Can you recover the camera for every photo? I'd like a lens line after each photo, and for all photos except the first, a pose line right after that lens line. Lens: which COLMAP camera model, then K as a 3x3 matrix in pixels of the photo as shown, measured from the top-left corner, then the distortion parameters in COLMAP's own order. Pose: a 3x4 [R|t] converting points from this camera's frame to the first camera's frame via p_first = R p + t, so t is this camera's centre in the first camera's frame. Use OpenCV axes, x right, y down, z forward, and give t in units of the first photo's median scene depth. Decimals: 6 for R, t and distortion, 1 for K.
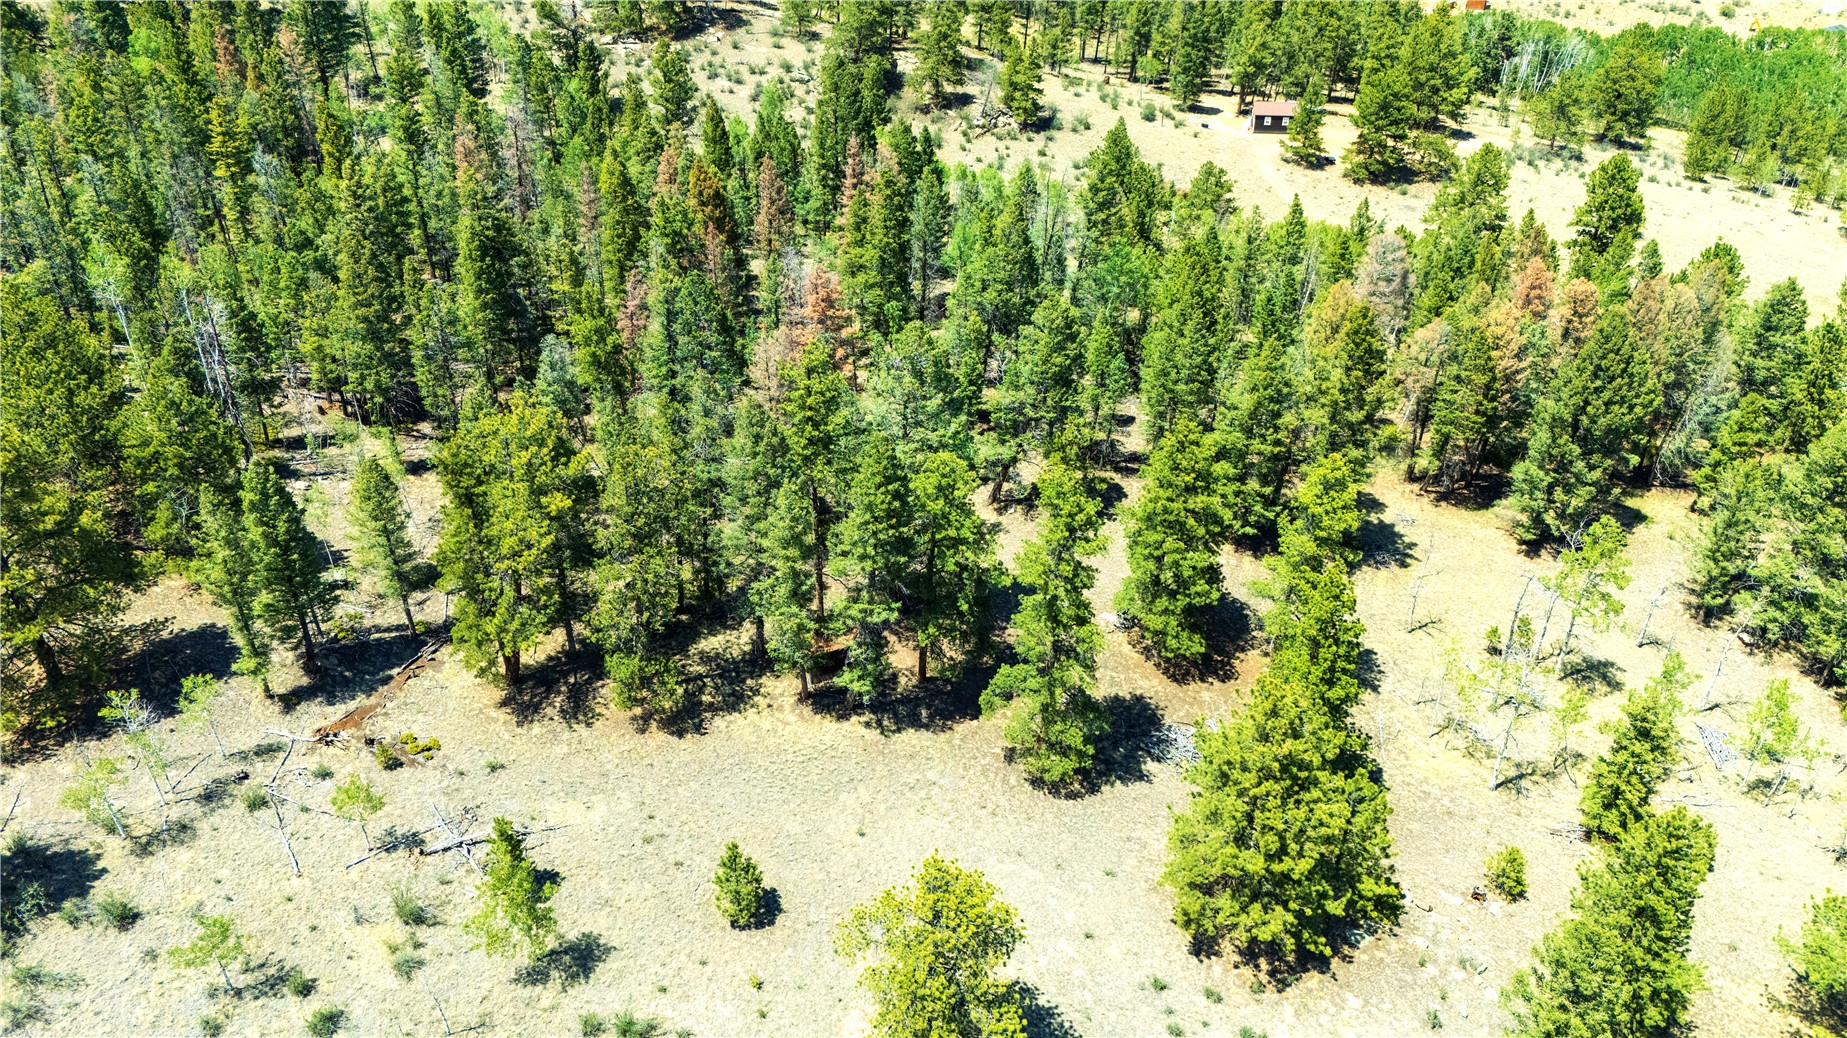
lens RADIAL K [[1356.0, 0, 923.5], [0, 1356.0, 519.0], [0, 0, 1]] dist [0.074136, -0.076762]
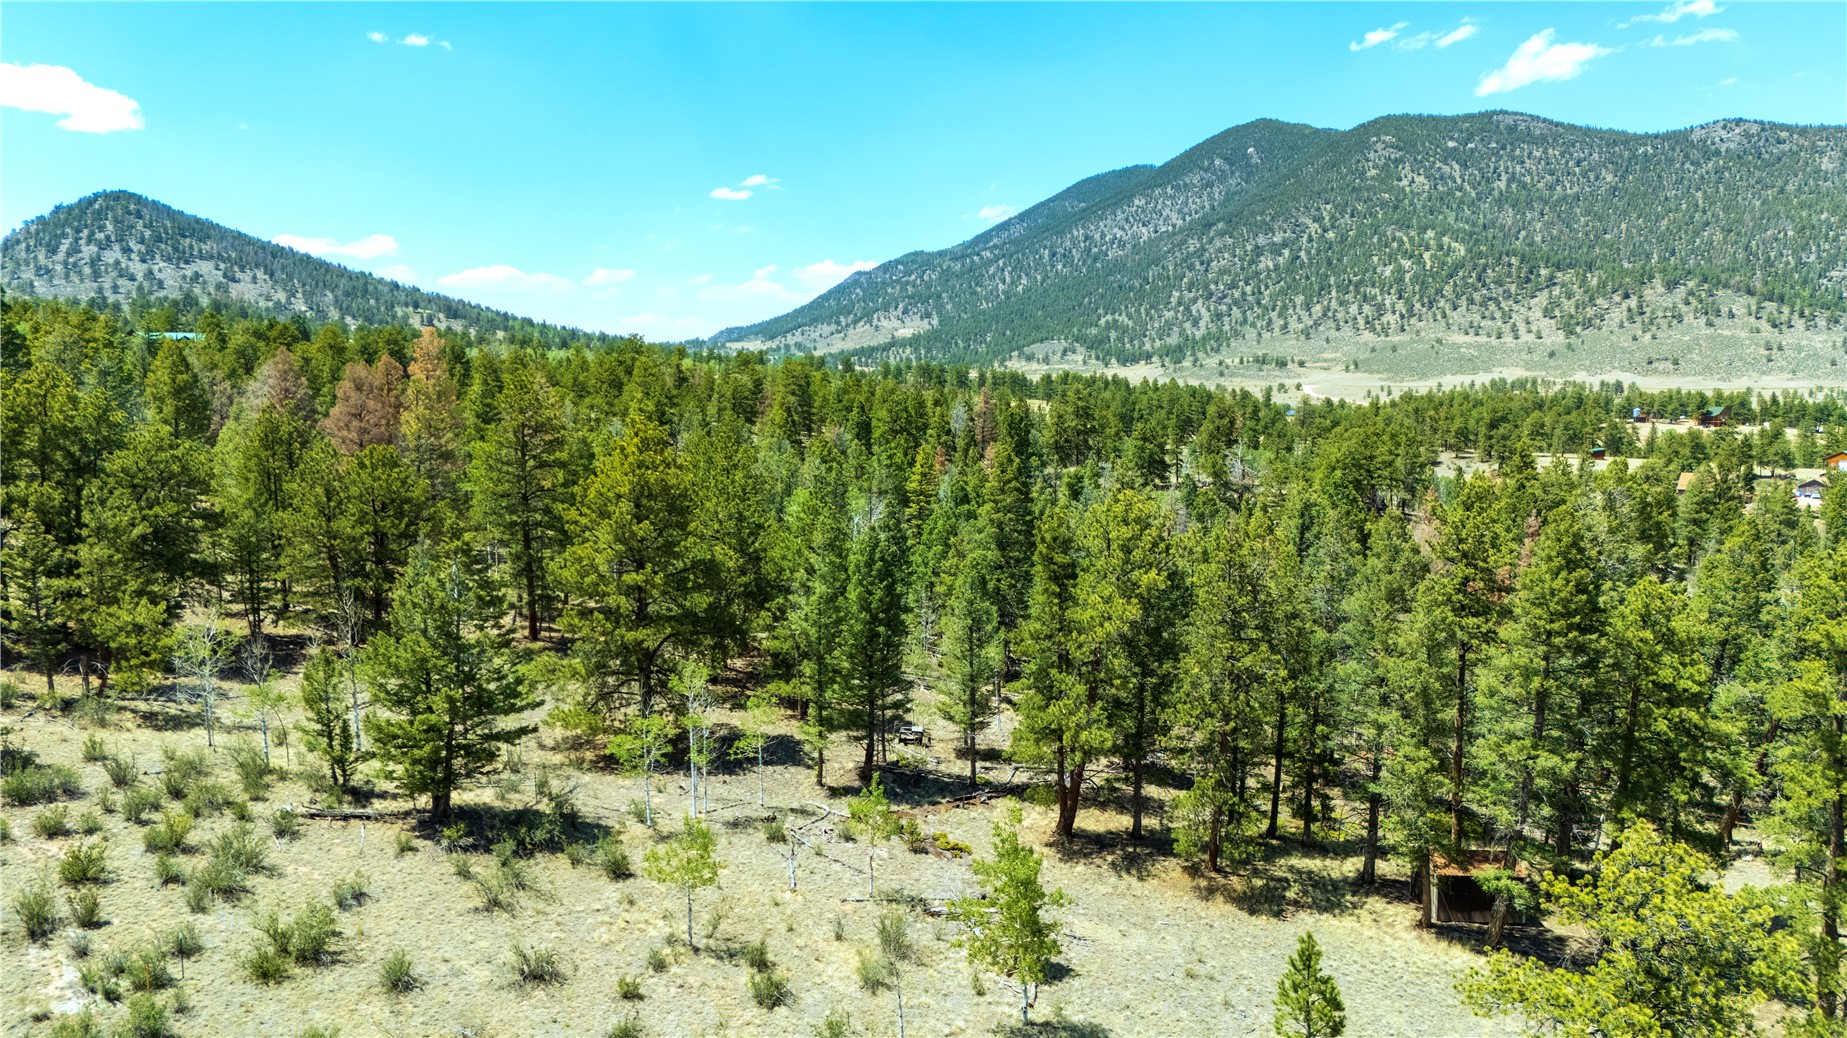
lens RADIAL K [[1351.9, 0, 923.1], [0, 1351.9, 516.3], [0, 0, 1]] dist [0.083935, -0.080998]
pose [[0.891823, 0.044240, -0.450215, -0.002873], [-0.244581, 0.884368, -0.397584, 0.174538], [0.380567, 0.464688, 0.799521, 0.111361]]
